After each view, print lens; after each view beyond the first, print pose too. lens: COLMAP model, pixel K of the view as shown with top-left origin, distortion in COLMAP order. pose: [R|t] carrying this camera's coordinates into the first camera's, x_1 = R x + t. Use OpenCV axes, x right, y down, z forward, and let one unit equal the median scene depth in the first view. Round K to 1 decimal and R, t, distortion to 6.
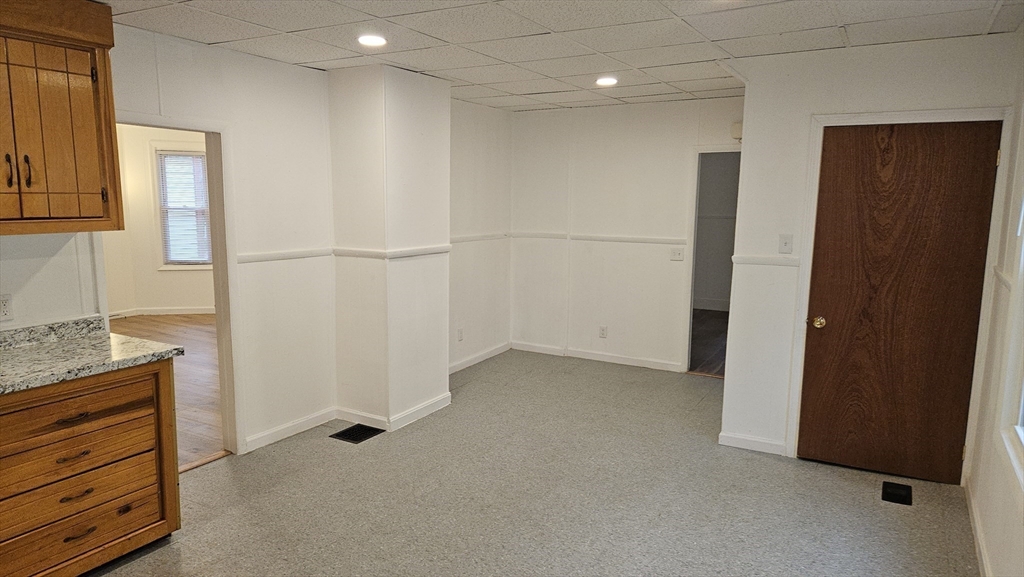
lens RADIAL K [[667.3, 0, 510.4], [0, 667.3, 289.4], [0, 0, 1]] dist [0.002078, 0.000422]
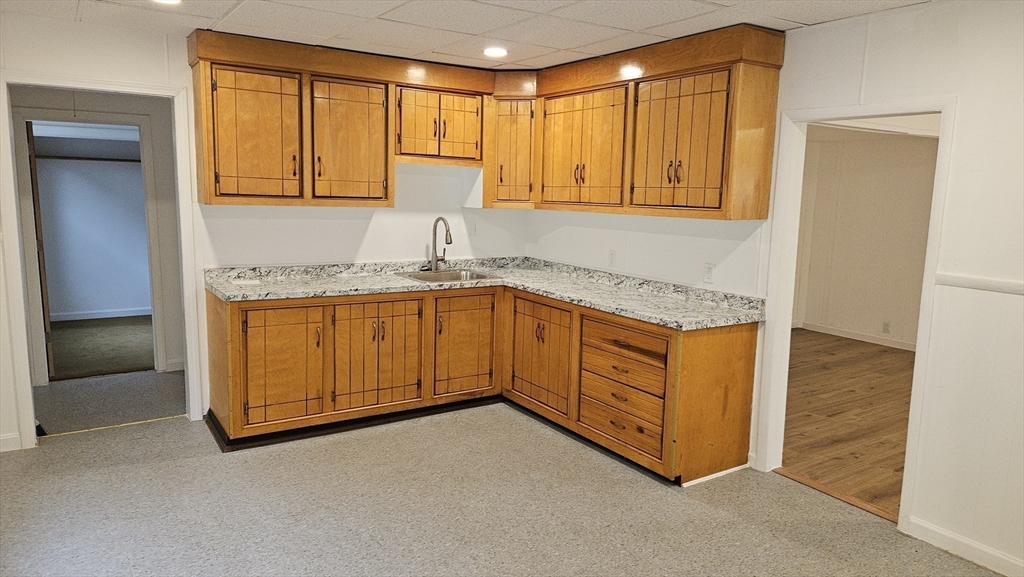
lens RADIAL K [[667.3, 0, 510.0], [0, 667.3, 288.5], [0, 0, 1]] dist [0.002078, 0.000422]
pose [[-0.459633, 0.105242, -0.881852, 0.676081], [-0.151345, 0.969148, 0.194543, -0.155378], [0.875119, 0.222882, -0.429524, 1.315275]]
